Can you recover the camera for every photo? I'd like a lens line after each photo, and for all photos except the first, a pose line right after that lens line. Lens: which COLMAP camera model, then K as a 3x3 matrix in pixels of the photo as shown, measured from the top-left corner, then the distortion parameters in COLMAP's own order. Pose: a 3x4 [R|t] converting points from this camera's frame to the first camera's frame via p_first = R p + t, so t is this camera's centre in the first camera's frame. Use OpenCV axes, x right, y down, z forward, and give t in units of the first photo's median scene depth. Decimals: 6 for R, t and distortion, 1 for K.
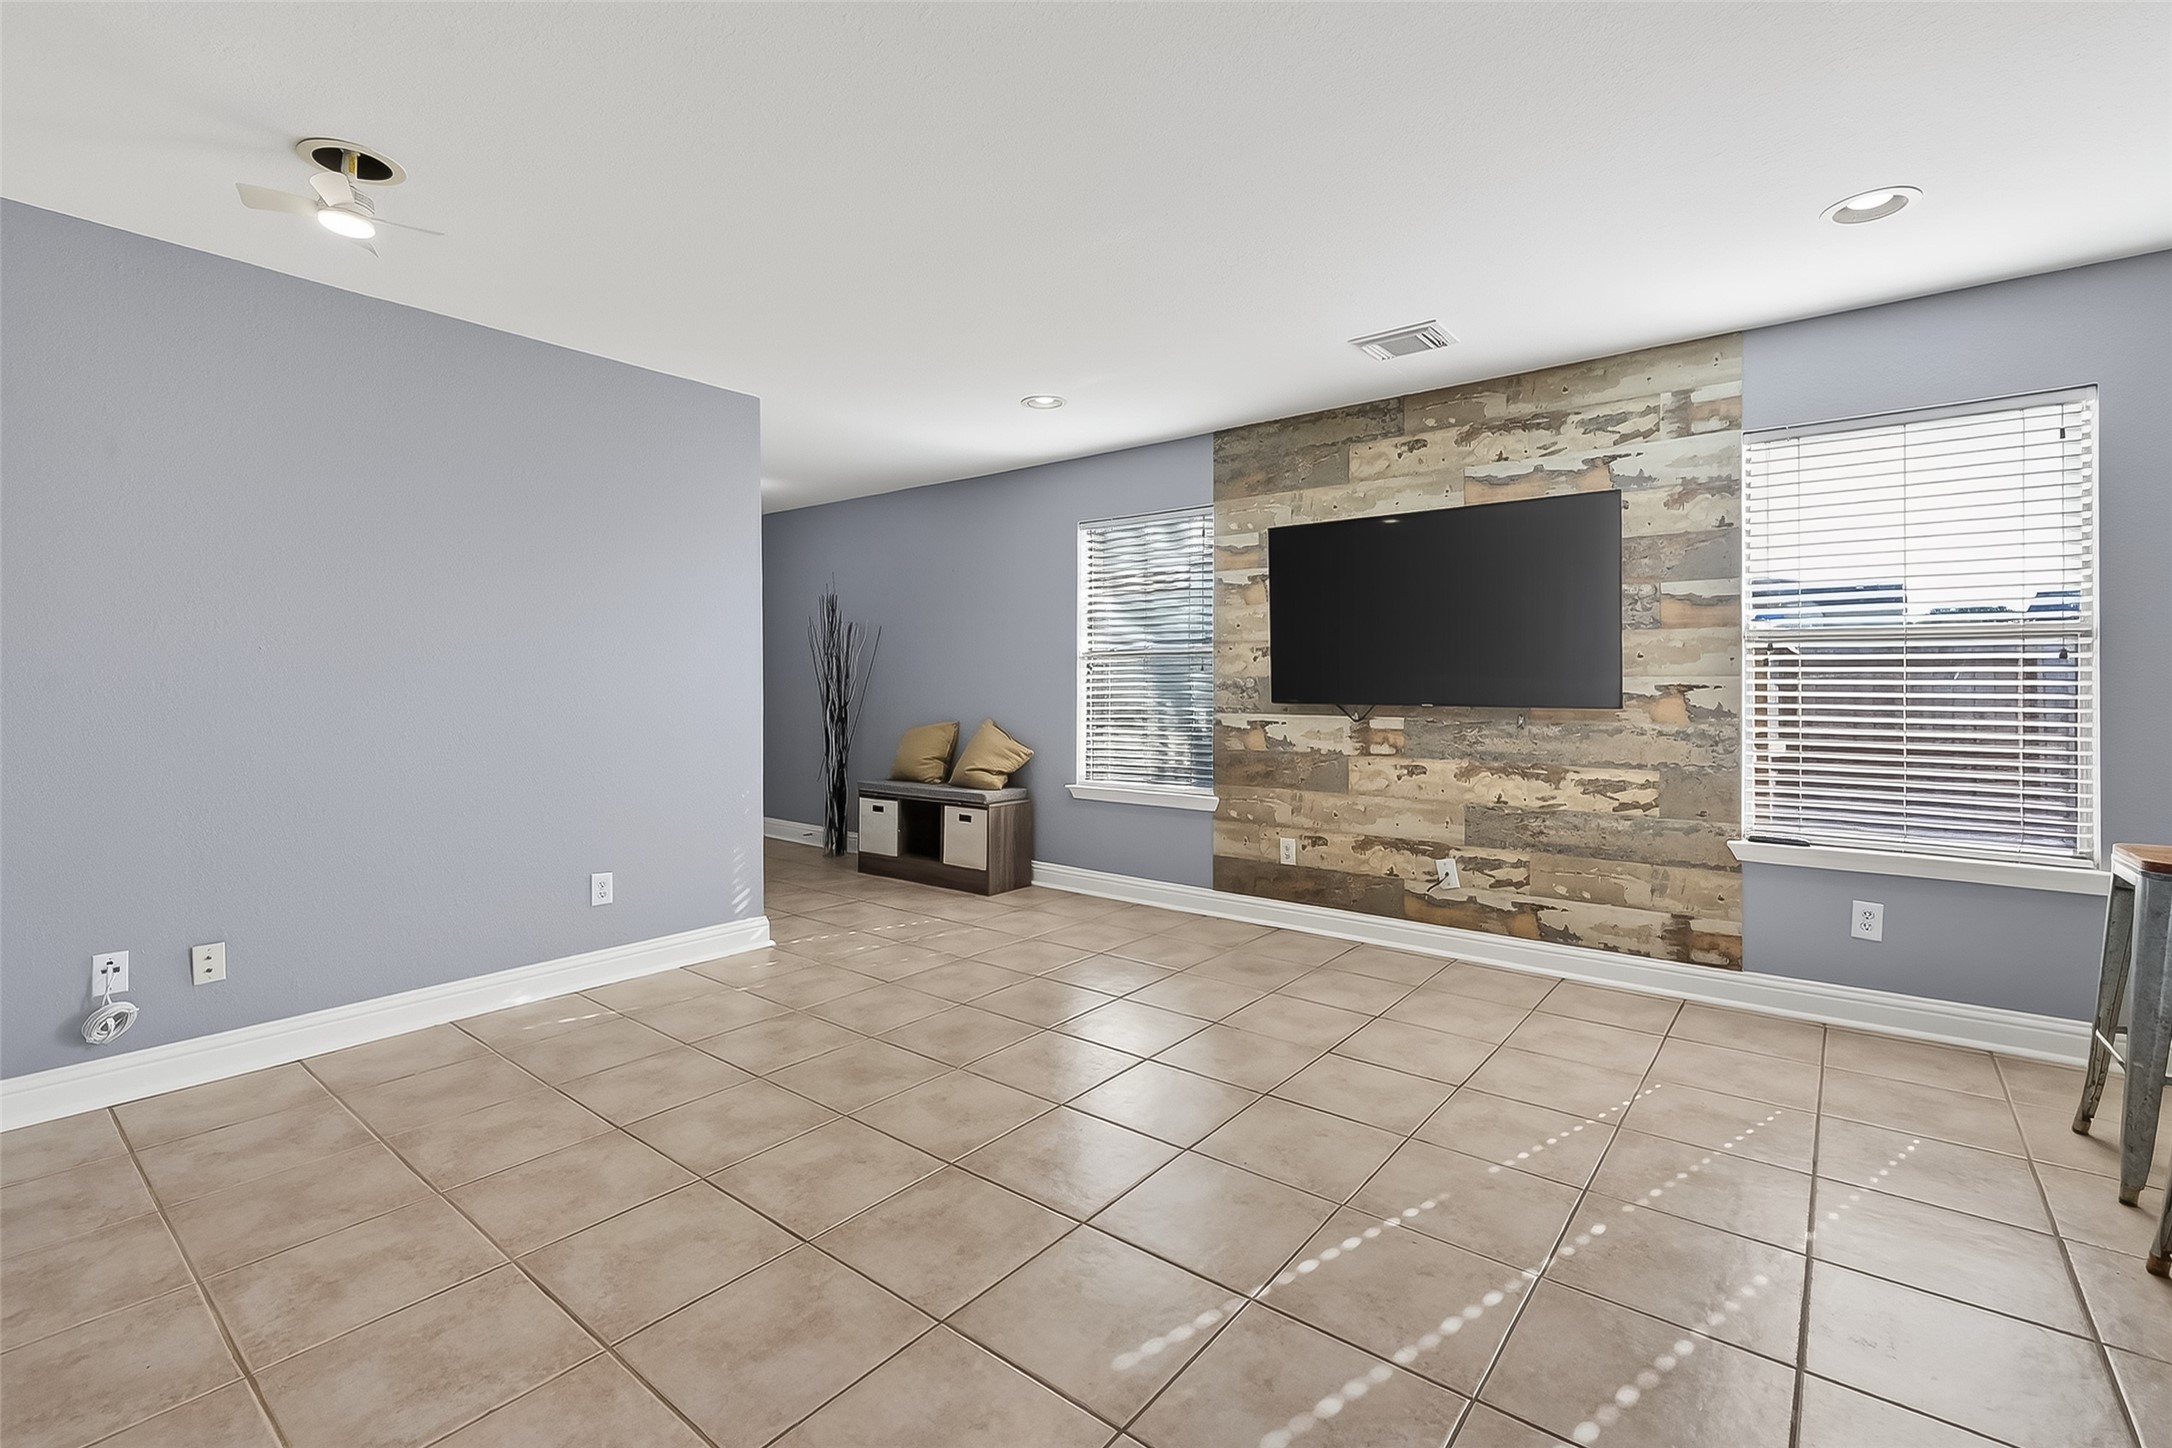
lens RADIAL K [[917.2, 0, 1073.2], [0, 917.2, 685.8], [0, 0, 1]] dist [-0.010777, -0.000141]
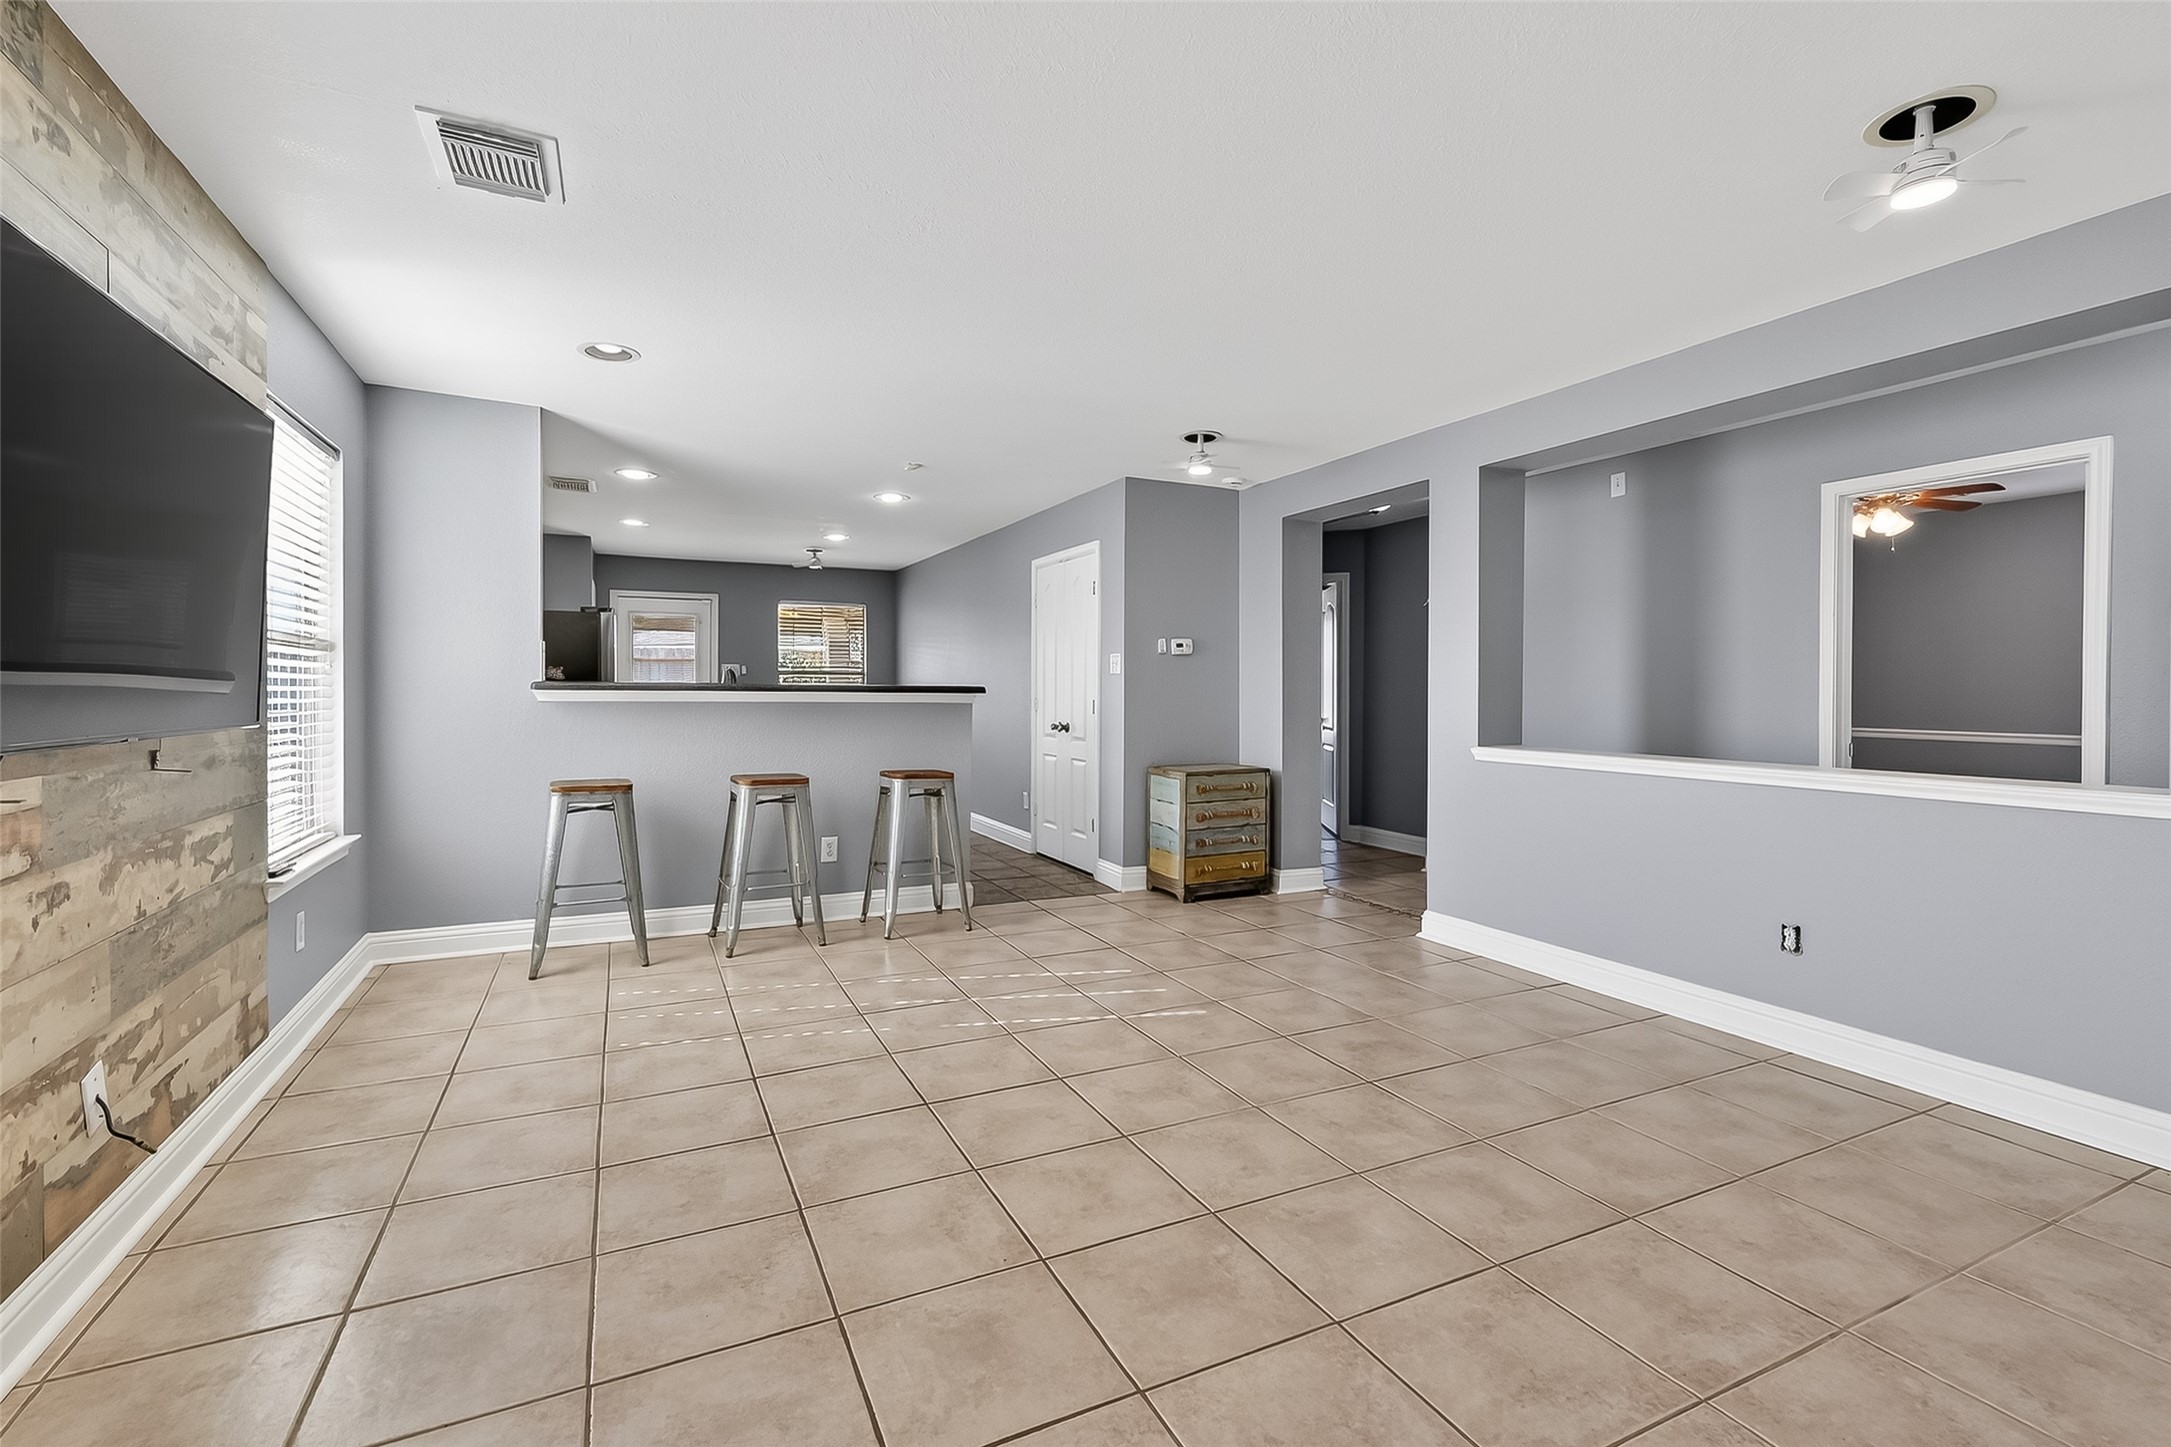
lens RADIAL K [[916.8, 0, 1072.7], [0, 916.8, 685.4], [0, 0, 1]] dist [-0.010777, -0.000141]
pose [[-0.893867, -0.000085, 0.448333, -0.455769], [-0.000227, 1.000000, -0.000262, -0.011065], [-0.448333, -0.000336, -0.893867, 2.191130]]
